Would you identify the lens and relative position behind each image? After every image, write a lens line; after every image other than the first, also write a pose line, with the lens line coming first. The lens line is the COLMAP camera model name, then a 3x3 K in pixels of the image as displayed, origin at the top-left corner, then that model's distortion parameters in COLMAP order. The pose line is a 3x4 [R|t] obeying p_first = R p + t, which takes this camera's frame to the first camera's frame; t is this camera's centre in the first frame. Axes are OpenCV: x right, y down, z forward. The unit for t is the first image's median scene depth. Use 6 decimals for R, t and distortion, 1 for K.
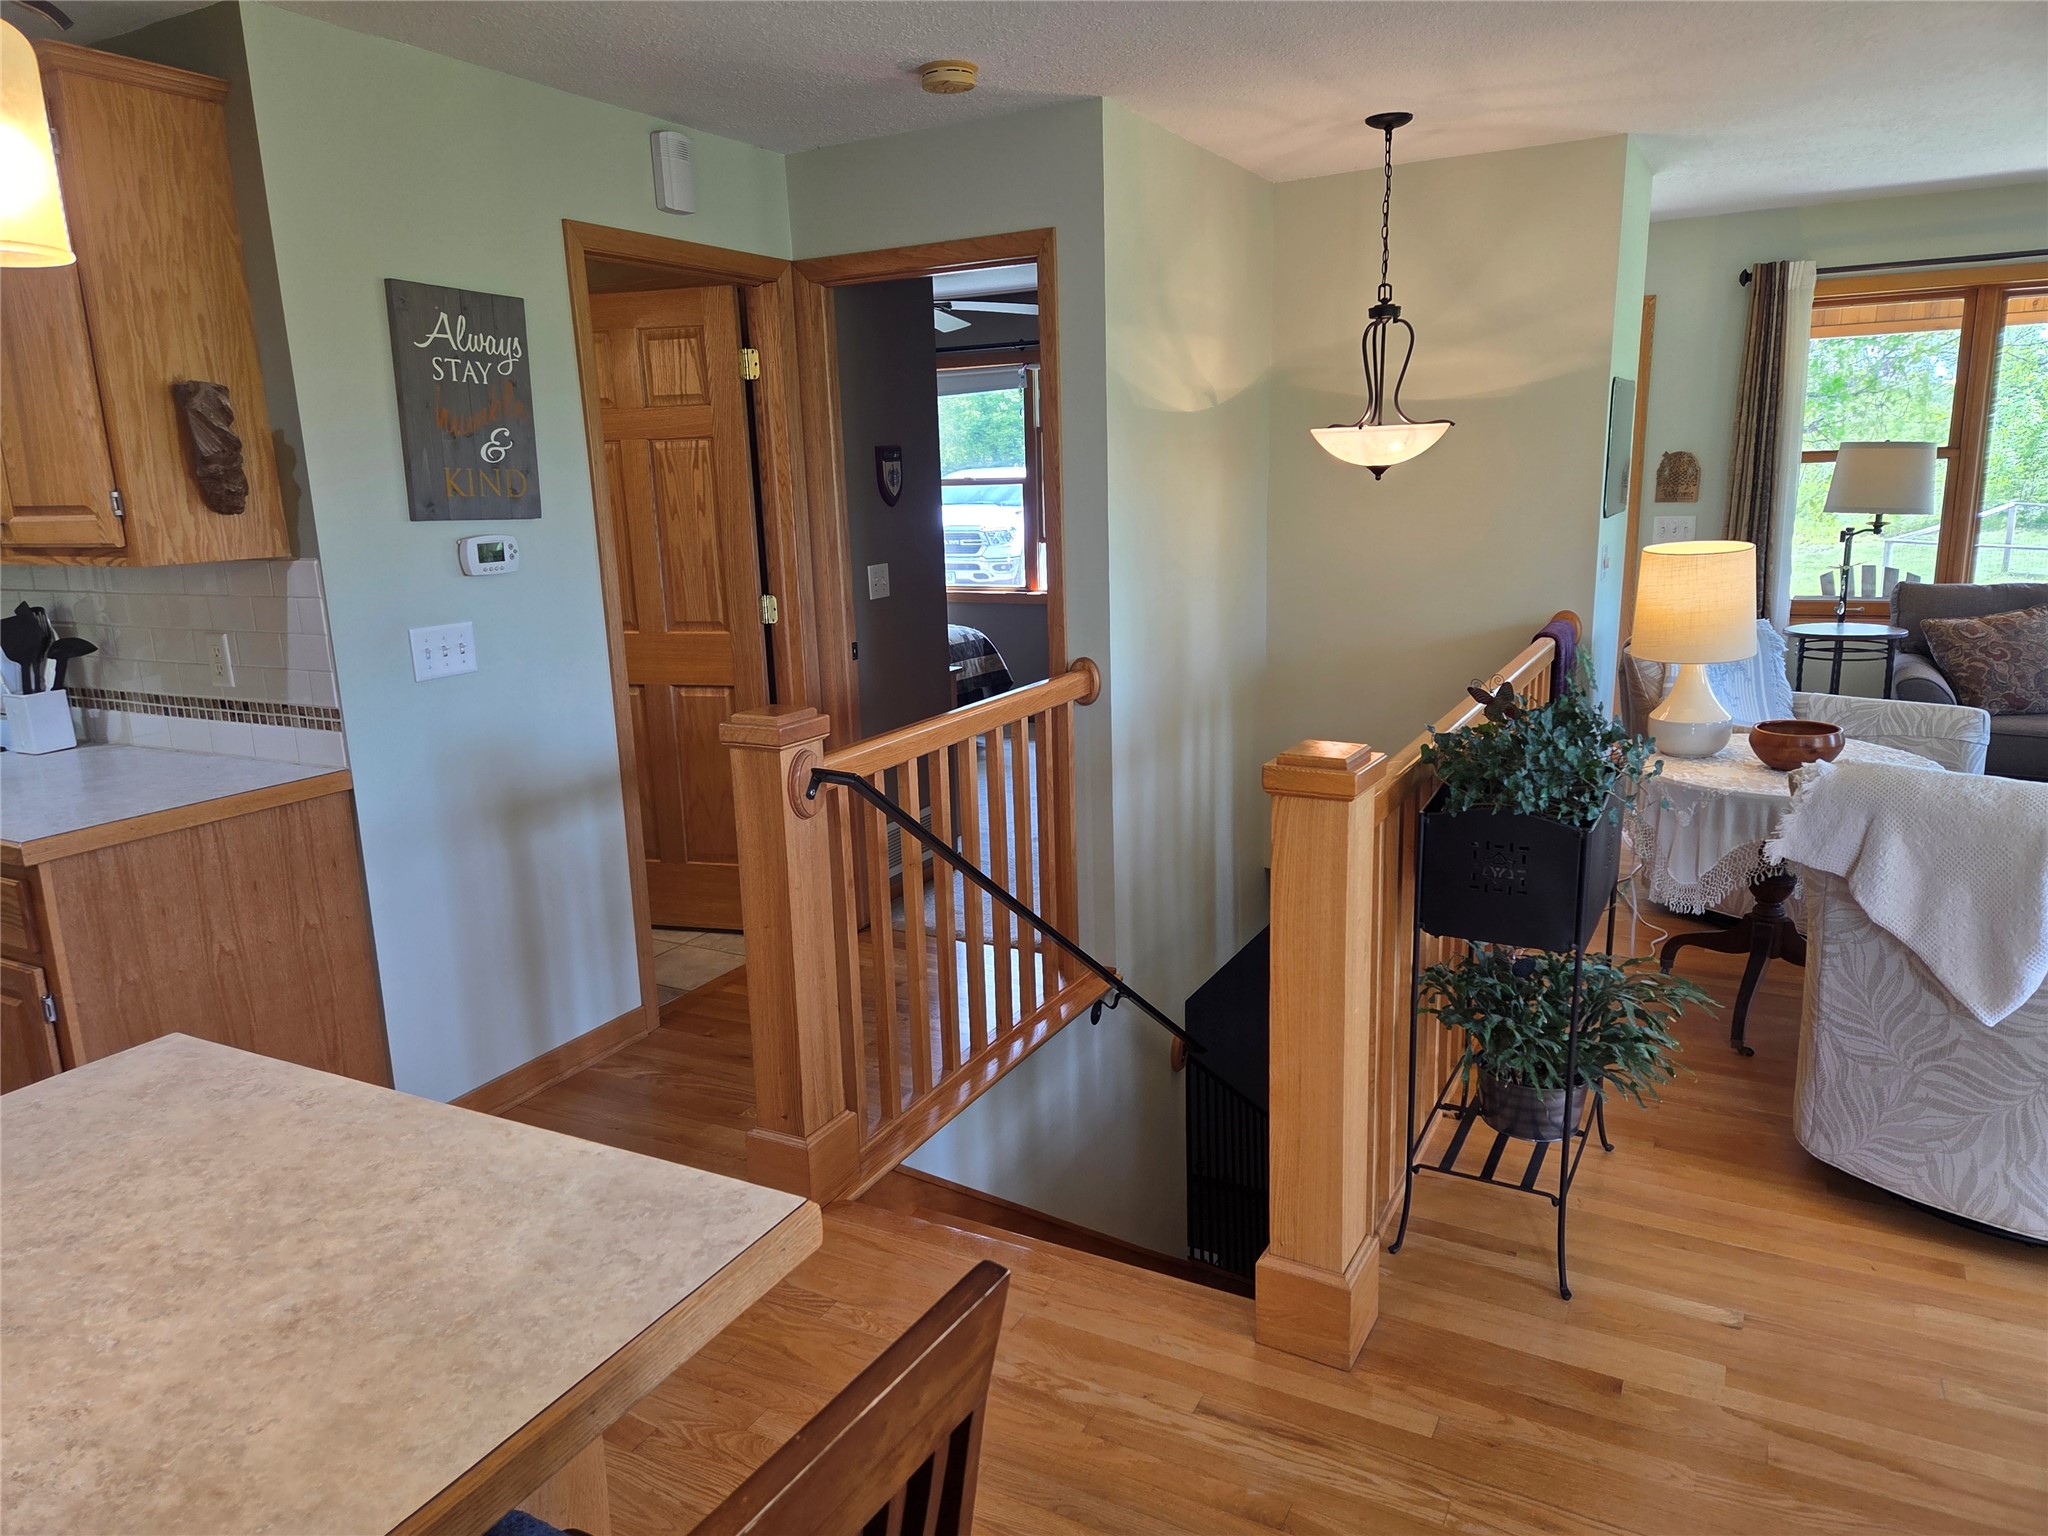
lens RADIAL K [[1350.8, 0, 1014.0], [0, 1350.8, 770.4], [0, 0, 1]] dist [0.083317, -0.075764]
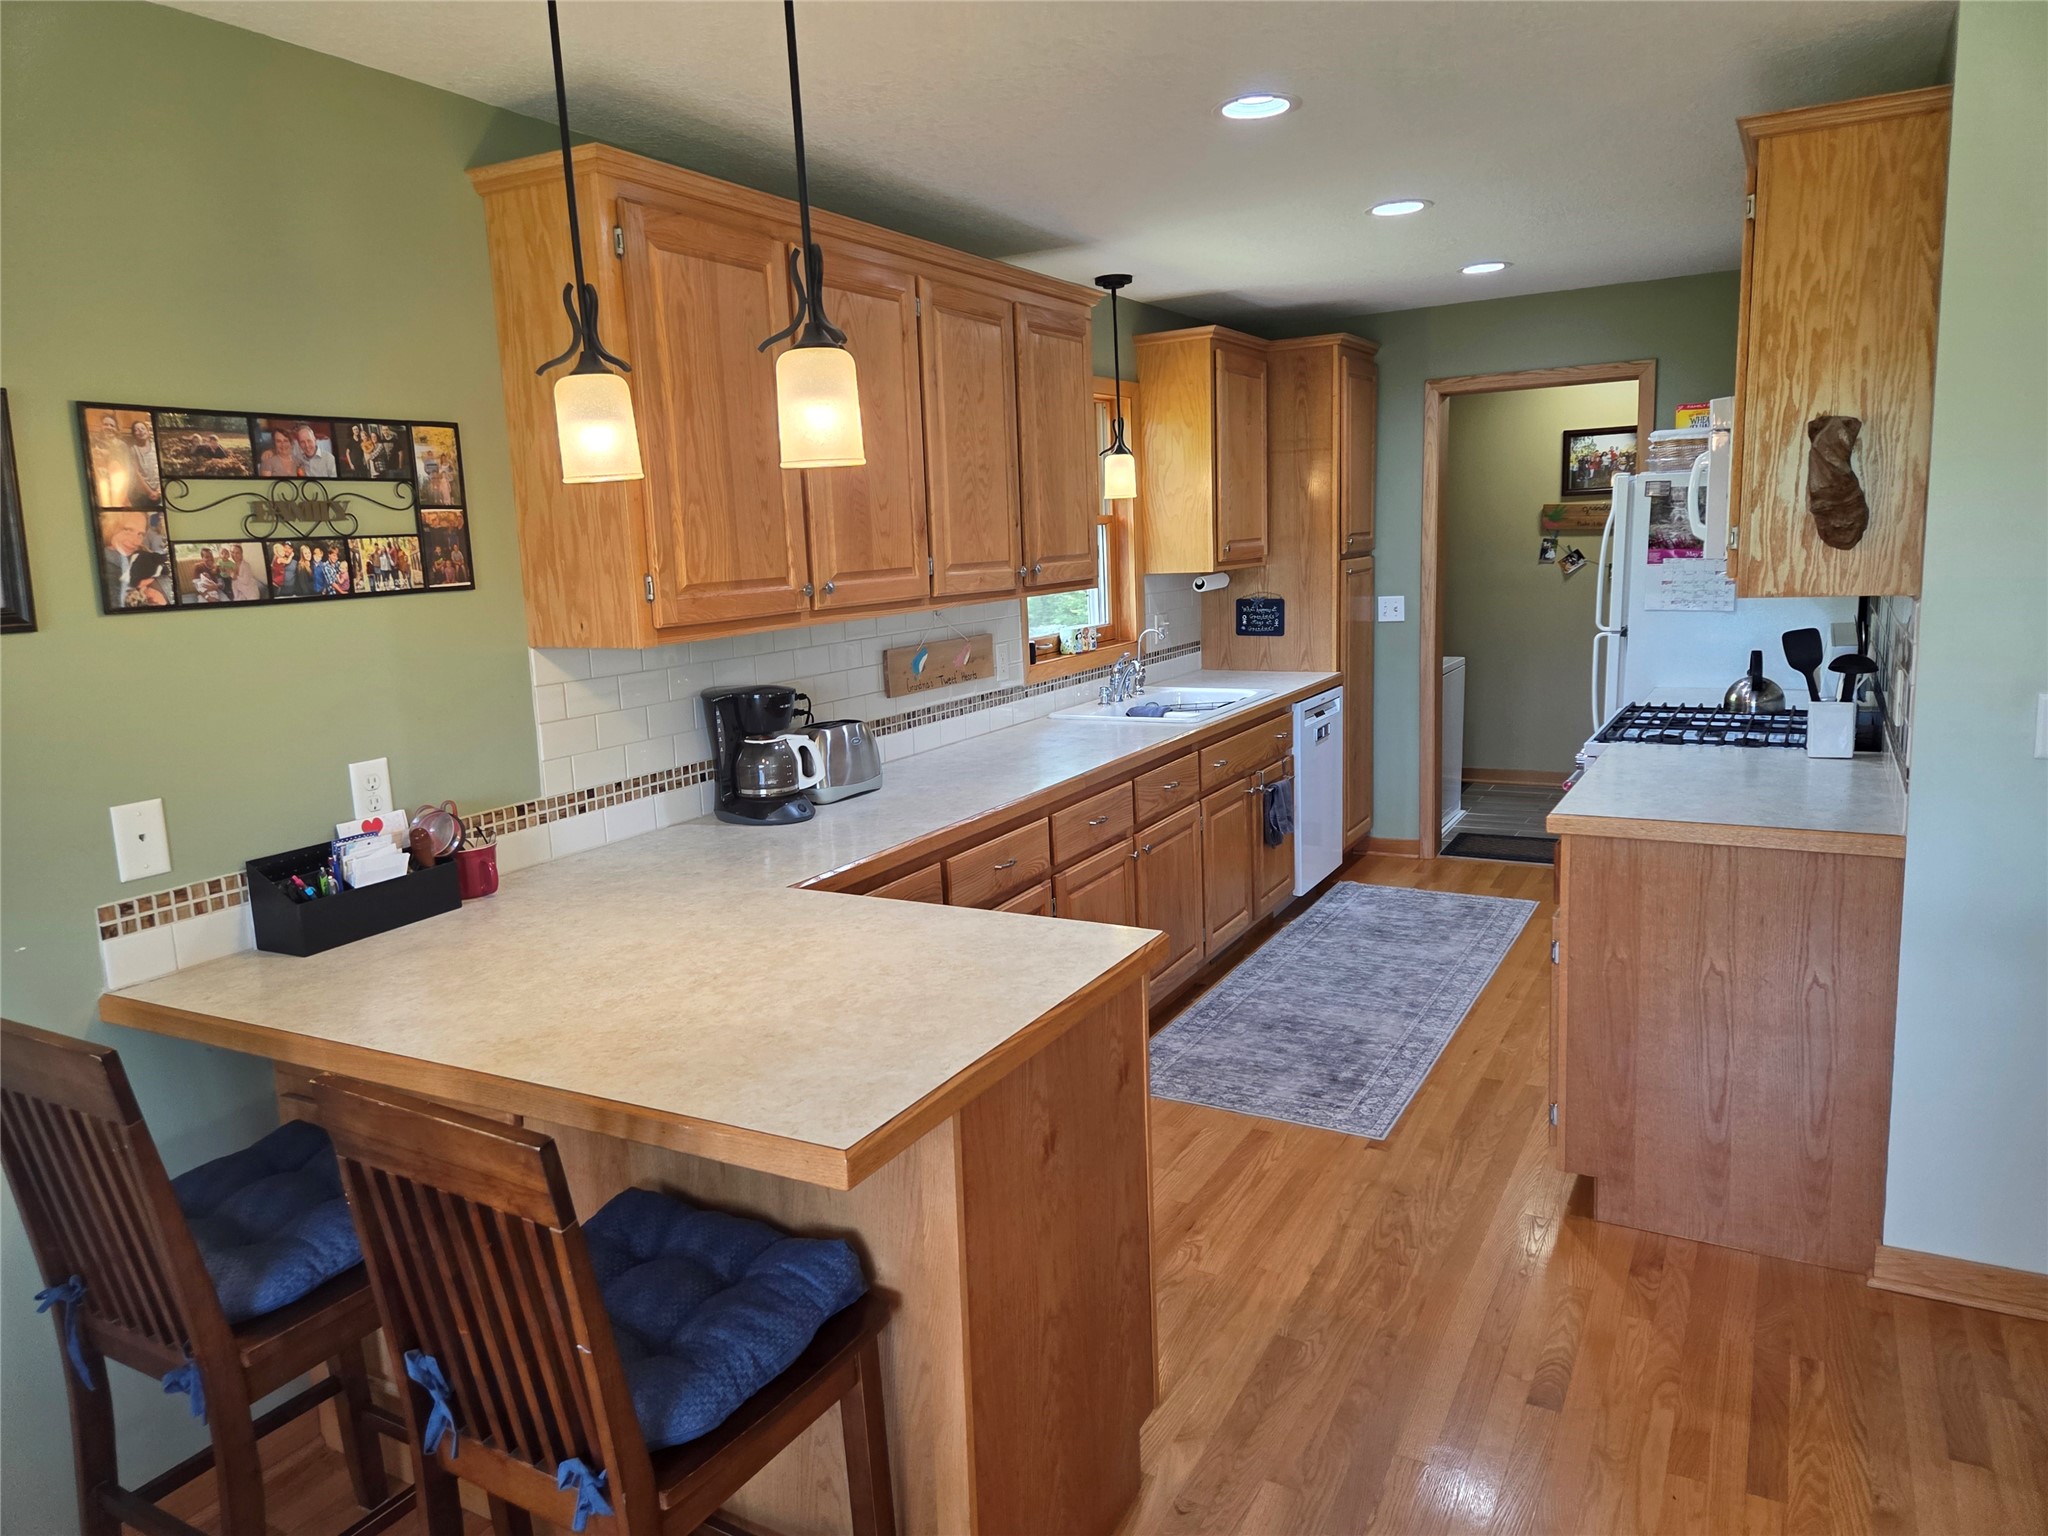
lens RADIAL K [[1382.9, 0, 1023.8], [0, 1382.9, 744.2], [0, 0, 1]] dist [0.084175, -0.066173]
pose [[-0.006400, 0.186954, -0.982348, 0.439797], [-0.178929, 0.966300, 0.185066, -0.135981], [0.983841, 0.176954, 0.027267, 0.434842]]
